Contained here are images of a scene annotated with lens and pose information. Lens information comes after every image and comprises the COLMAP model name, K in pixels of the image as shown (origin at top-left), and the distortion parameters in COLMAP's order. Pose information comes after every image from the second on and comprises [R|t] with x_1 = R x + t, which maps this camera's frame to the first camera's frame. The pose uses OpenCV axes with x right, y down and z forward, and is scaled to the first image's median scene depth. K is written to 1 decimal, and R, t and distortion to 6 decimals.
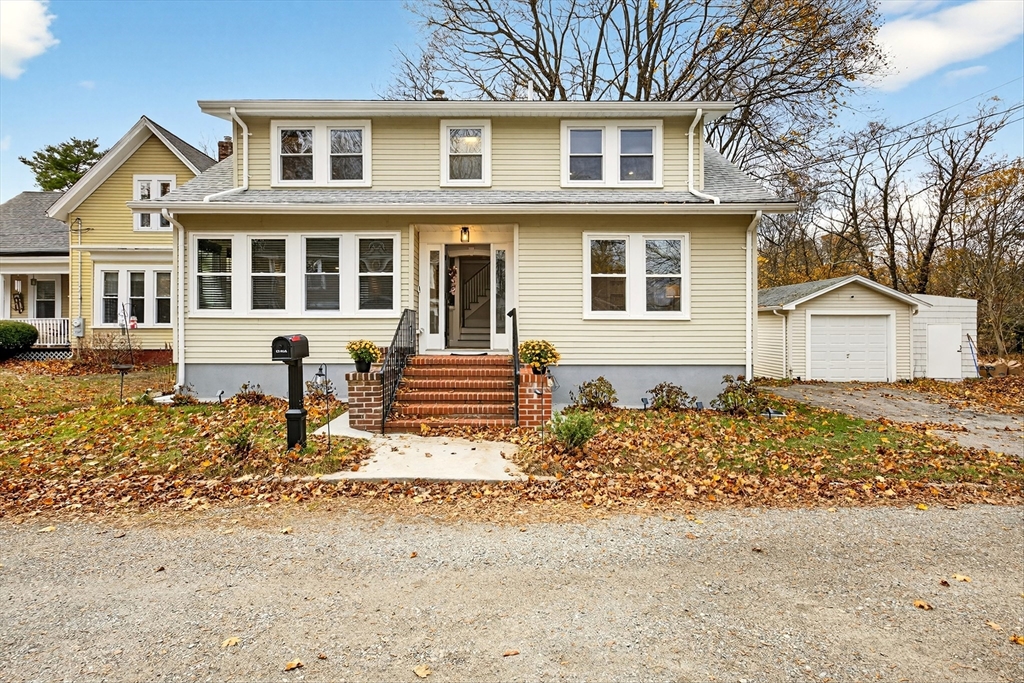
lens RADIAL K [[528.7, 0, 512.0], [0, 528.7, 341.5], [0, 0, 1]] dist [-0.000098, -0.000527]
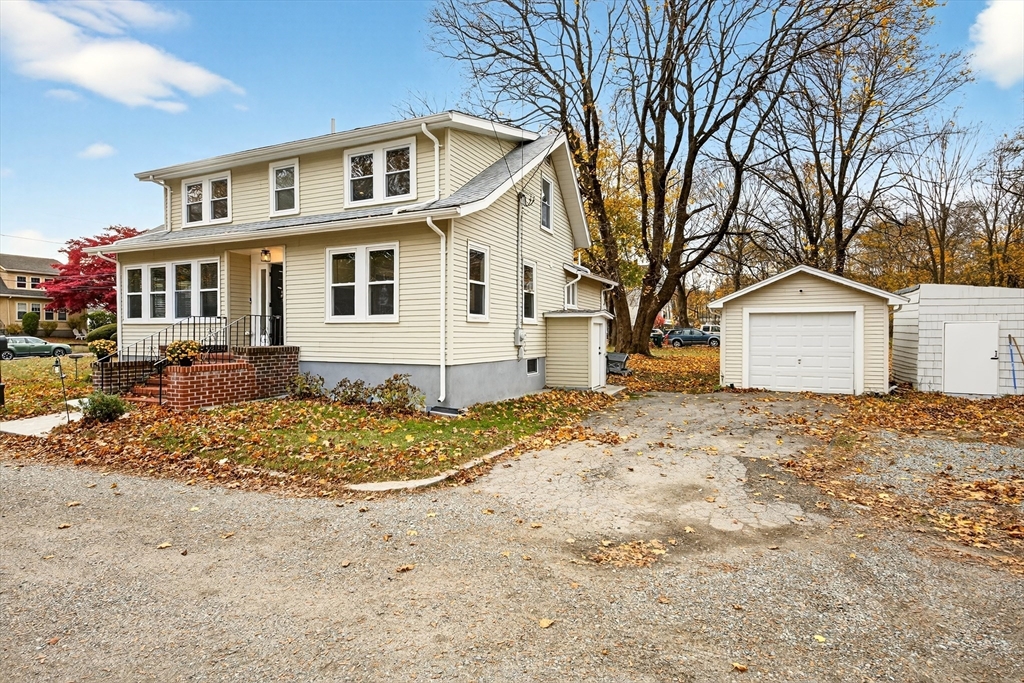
lens RADIAL K [[593.2, 0, 512.0], [0, 593.2, 341.5], [0, 0, 1]] dist [-0.055583, 0.000180]
pose [[0.916020, 0.001042, -0.401132, 0.485507], [-0.004216, 0.999966, -0.007028, 0.003075], [0.401111, 0.008129, 0.915993, -0.013729]]
